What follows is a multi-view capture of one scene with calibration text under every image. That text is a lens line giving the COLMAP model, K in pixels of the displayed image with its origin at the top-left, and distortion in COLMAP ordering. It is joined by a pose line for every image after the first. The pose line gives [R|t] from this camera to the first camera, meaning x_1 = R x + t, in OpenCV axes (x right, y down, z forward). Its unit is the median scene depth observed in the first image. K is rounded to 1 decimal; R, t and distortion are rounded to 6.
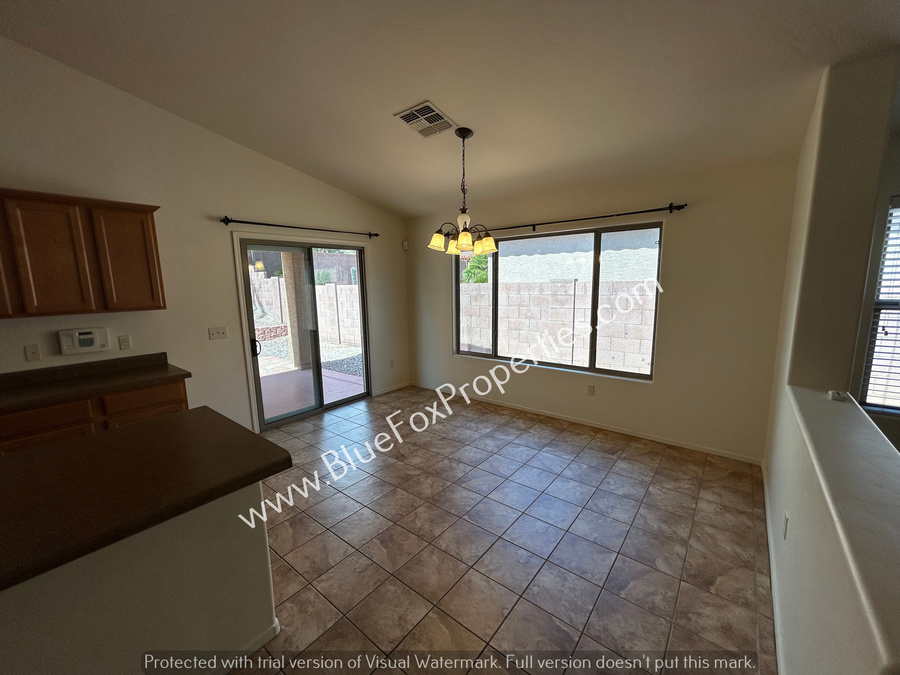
lens RADIAL K [[365.0, 0, 450.0], [0, 365.0, 337.5], [0, 0, 1]] dist [0.000050, -0.000336]
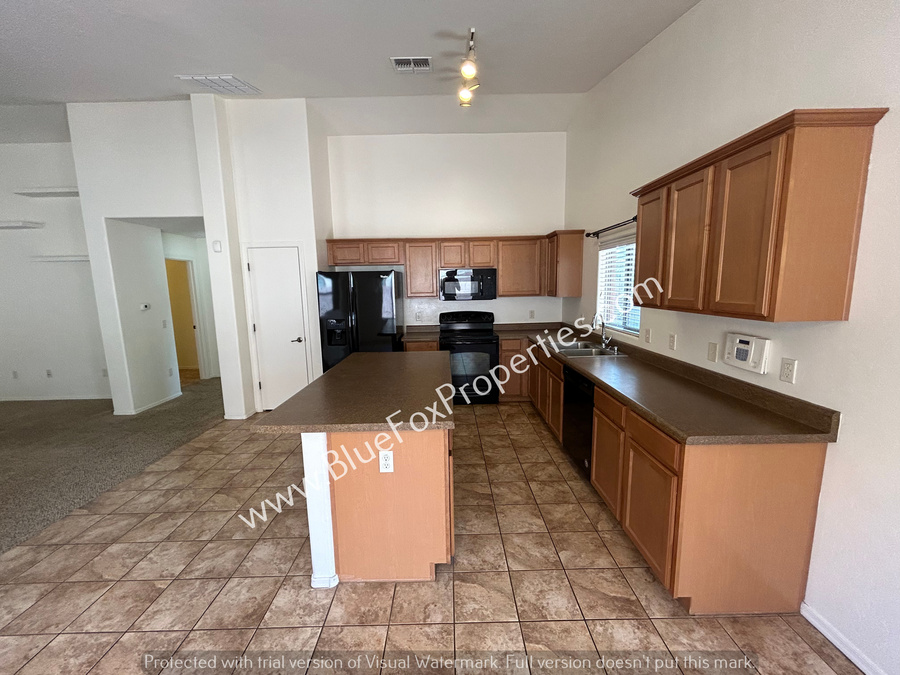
lens RADIAL K [[365.0, 0, 450.0], [0, 365.0, 337.5], [0, 0, 1]] dist [0.000050, -0.000336]
pose [[-0.771803, 0.124063, -0.623642, -0.112089], [-0.063797, 0.960724, 0.270074, -0.180097], [0.632653, 0.248230, -0.733574, 1.183737]]
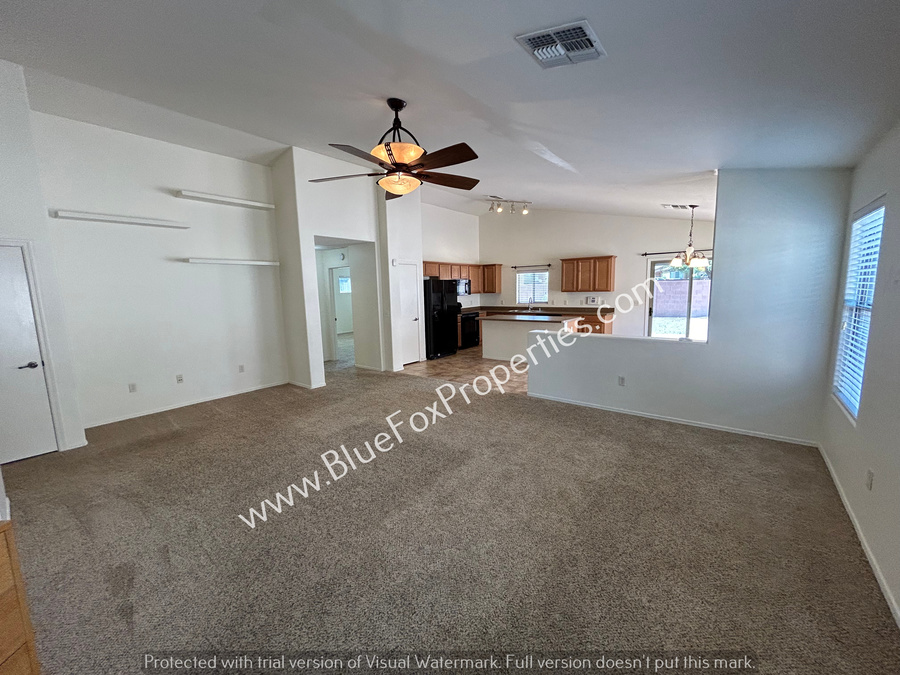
lens RADIAL K [[365.0, 0, 450.0], [0, 365.0, 337.5], [0, 0, 1]] dist [0.000050, -0.000336]
pose [[0.007894, 0.152359, -0.988294, 2.225091], [-0.126764, 0.980504, 0.150145, 0.005319], [0.991901, 0.124095, 0.027054, -0.285076]]
